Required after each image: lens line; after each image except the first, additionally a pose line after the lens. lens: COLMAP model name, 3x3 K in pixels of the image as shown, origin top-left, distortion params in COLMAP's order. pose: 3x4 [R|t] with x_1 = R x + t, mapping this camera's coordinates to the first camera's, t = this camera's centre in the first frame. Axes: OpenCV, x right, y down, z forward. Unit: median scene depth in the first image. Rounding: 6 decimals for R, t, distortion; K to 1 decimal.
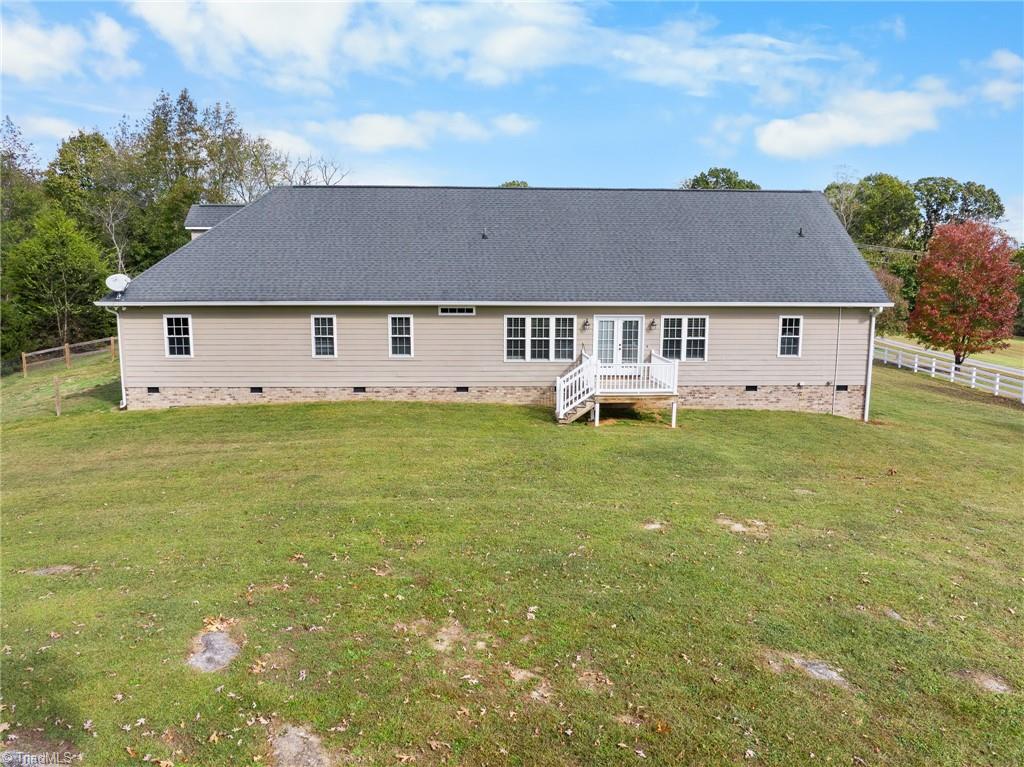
lens RADIAL K [[723.5, 0, 512.0], [0, 723.5, 383.5], [0, 0, 1]] dist [-0.020857, -0.024135]
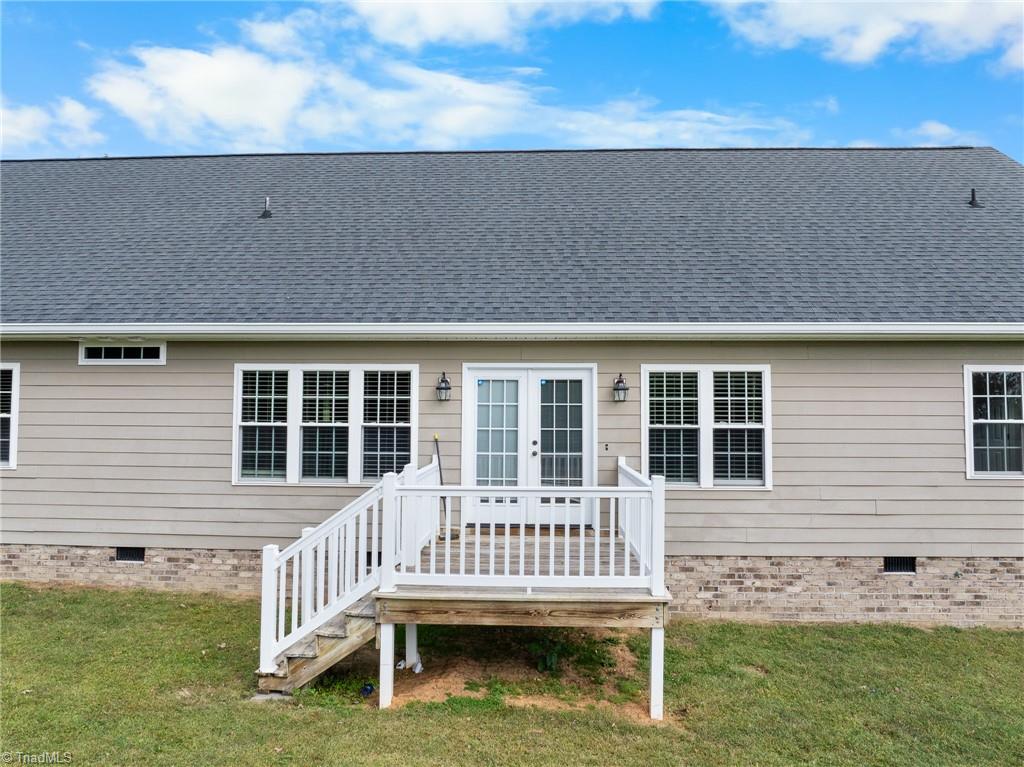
lens RADIAL K [[723.5, 0, 512.0], [0, 723.5, 383.5], [0, 0, 1]] dist [-0.020857, -0.024135]
pose [[0.995925, -0.002914, -0.090144, 0.172844], [-0.014096, 0.982166, -0.187485, -0.012654], [0.089082, 0.187992, 0.978122, 0.624349]]
